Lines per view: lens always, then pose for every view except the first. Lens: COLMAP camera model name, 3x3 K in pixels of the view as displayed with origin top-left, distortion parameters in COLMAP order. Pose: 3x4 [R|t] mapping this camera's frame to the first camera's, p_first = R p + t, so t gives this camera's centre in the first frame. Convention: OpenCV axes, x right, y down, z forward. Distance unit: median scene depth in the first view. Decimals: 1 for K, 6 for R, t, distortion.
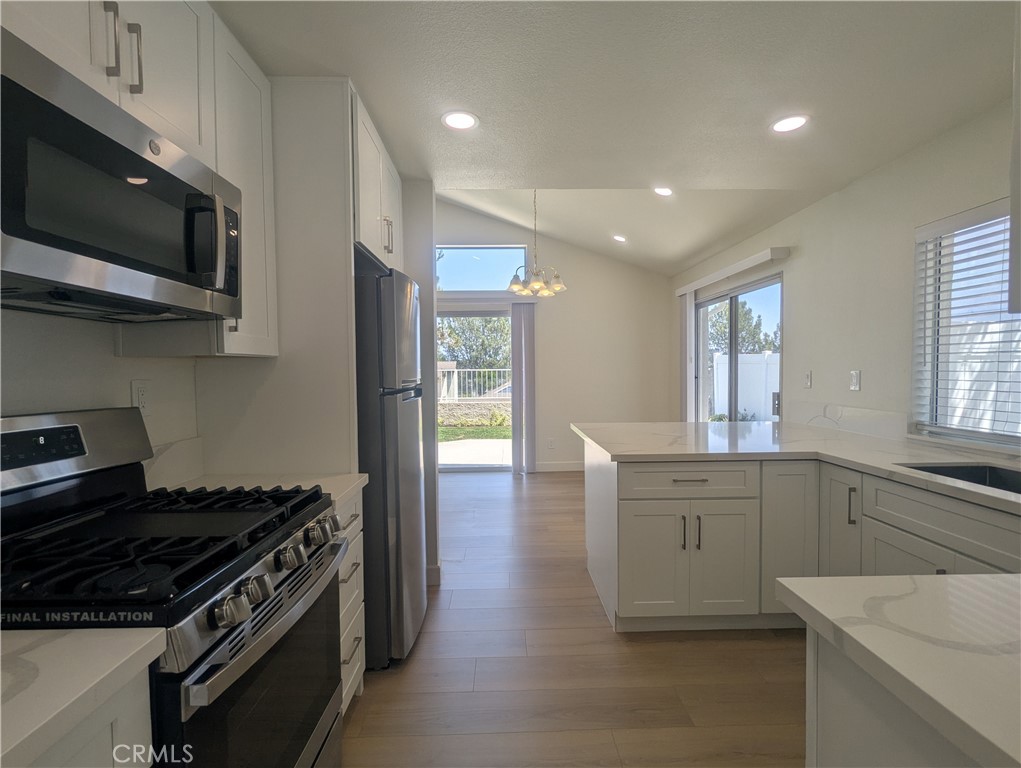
lens RADIAL K [[486.6, 0, 510.5], [0, 486.6, 384.0], [0, 0, 1]] dist [0.003530, -0.000052]
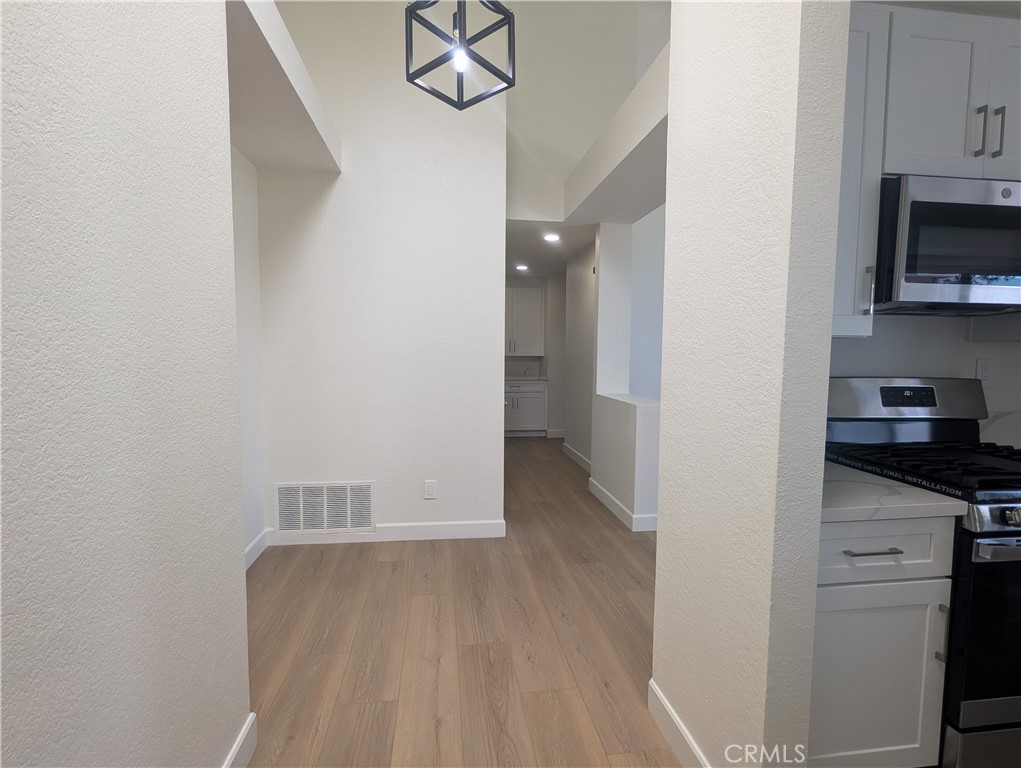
lens RADIAL K [[486.6, 0, 510.5], [0, 486.6, 384.0], [0, 0, 1]] dist [0.003530, -0.000052]
pose [[0.116521, 0.079665, -0.989988, 0.533039], [-0.034678, 0.996496, 0.076107, 0.006036], [0.992583, 0.025463, 0.118876, -0.561826]]
